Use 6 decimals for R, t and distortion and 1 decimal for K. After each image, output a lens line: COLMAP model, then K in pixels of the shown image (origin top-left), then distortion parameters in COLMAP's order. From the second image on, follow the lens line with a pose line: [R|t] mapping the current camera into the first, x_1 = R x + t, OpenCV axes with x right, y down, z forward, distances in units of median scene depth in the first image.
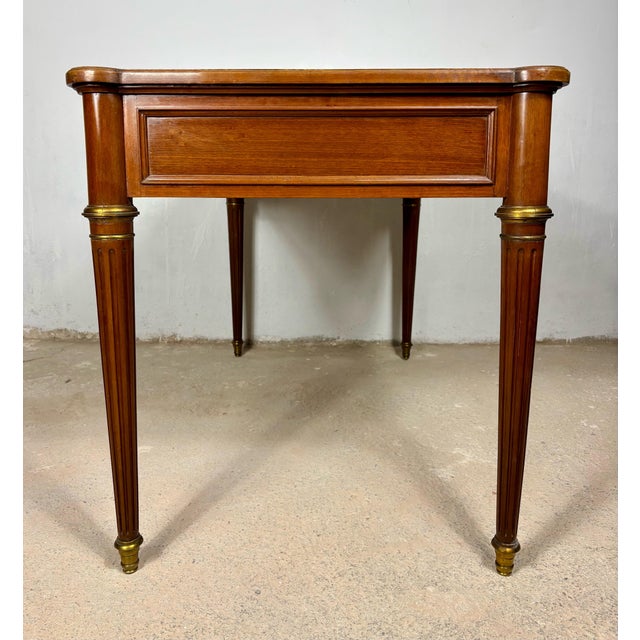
lens RADIAL K [[572.0, 0, 320.9], [0, 572.0, 298.0], [0, 0, 1]] dist [0.008897, 0.002560]
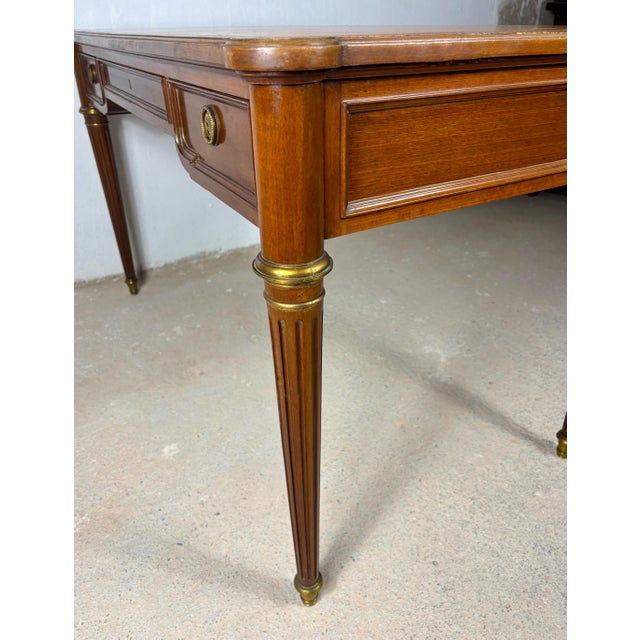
lens RADIAL K [[473.8, 0, 320.0], [0, 473.8, 320.0], [0, 0, 1]] dist [0.002592, -0.005174]
pose [[0.872207, -0.266920, 0.409888, -0.431084], [0.116852, 0.927424, 0.355289, -0.208410], [-0.474974, -0.261990, 0.840096, 0.366028]]
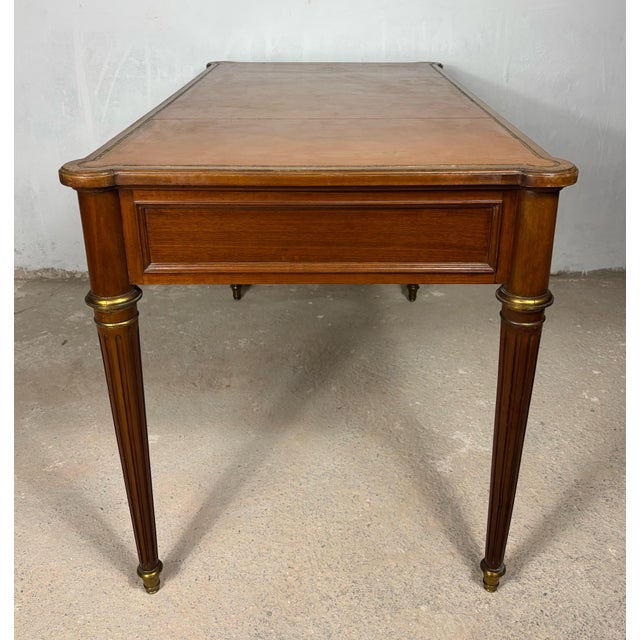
lens RADIAL K [[632.5, 0, 330.3], [0, 632.5, 283.3], [0, 0, 1]] dist [0.009298, 0.010791]
pose [[0.999930, -0.006052, 0.010186, 0.000444], [0.003775, 0.977632, 0.210289, -0.296831], [-0.011231, -0.210236, 0.977586, -0.060781]]
